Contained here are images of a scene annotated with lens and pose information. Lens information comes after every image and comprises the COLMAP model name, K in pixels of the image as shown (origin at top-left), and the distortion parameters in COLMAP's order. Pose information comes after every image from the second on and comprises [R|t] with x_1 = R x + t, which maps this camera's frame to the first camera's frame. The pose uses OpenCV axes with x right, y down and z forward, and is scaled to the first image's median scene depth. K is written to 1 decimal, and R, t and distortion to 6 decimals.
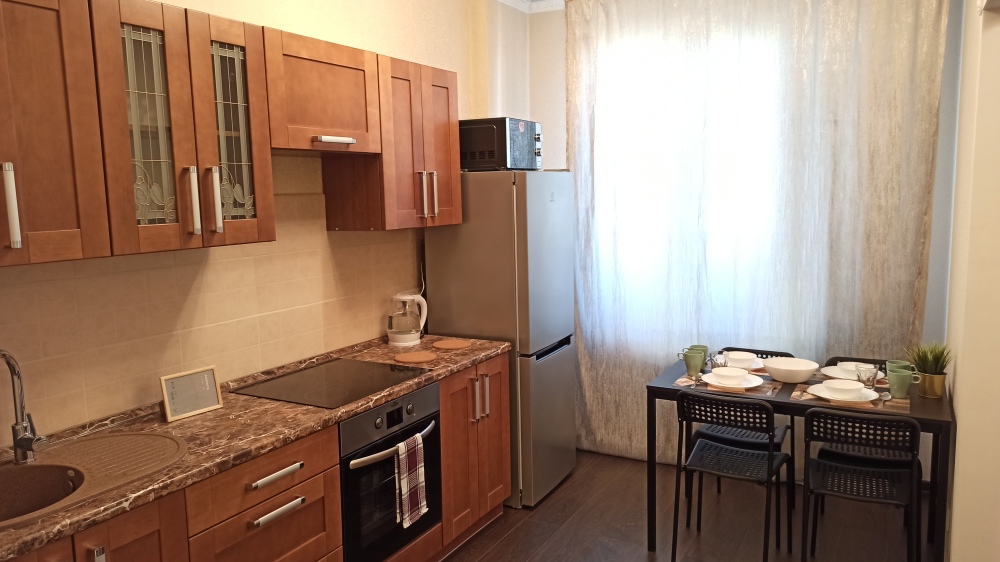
lens RADIAL K [[748.3, 0, 501.1], [0, 748.3, 278.0], [0, 0, 1]] dist [0.063392, -0.041087]
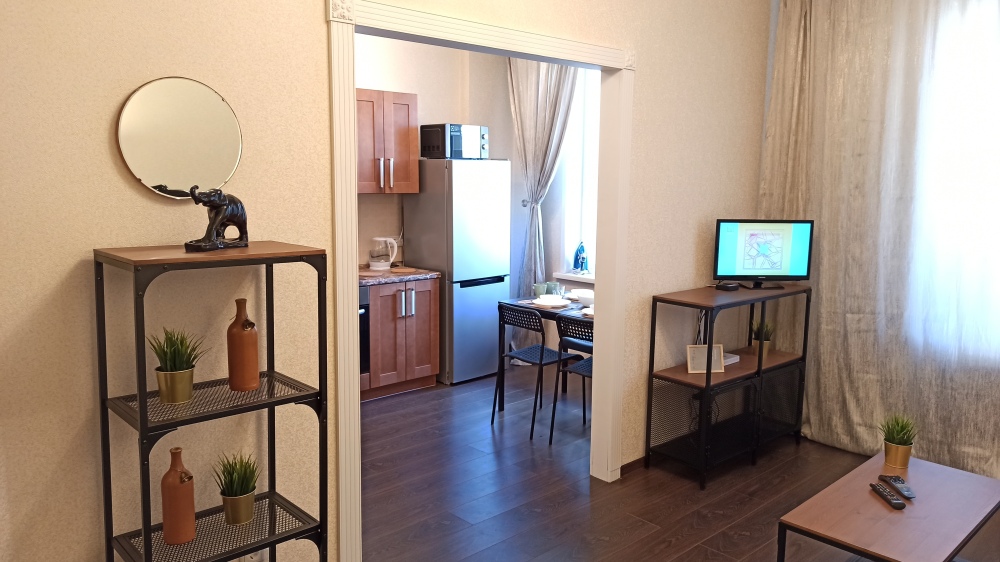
lens RADIAL K [[748.3, 0, 492.4], [0, 748.3, 279.4], [0, 0, 1]] dist [0.063392, -0.041087]
pose [[0.948474, 0.070584, -0.308894, 0.586536], [-0.062399, 0.997391, 0.036308, 0.038505], [0.310651, -0.015163, 0.950403, -0.415700]]
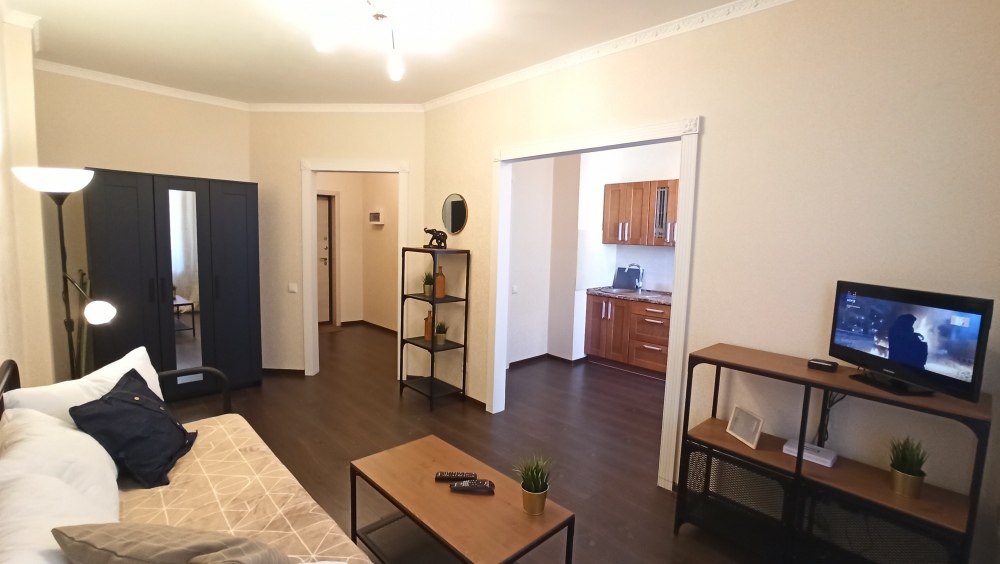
lens RADIAL K [[448.7, 0, 498.1], [0, 448.7, 279.5], [0, 0, 1]] dist [-0.001417, -0.000099]
pose [[-0.307105, 0.114751, -0.944732, 1.207638], [-0.124501, 0.979328, 0.159424, -0.071978], [0.943497, 0.166580, -0.286470, 0.574715]]
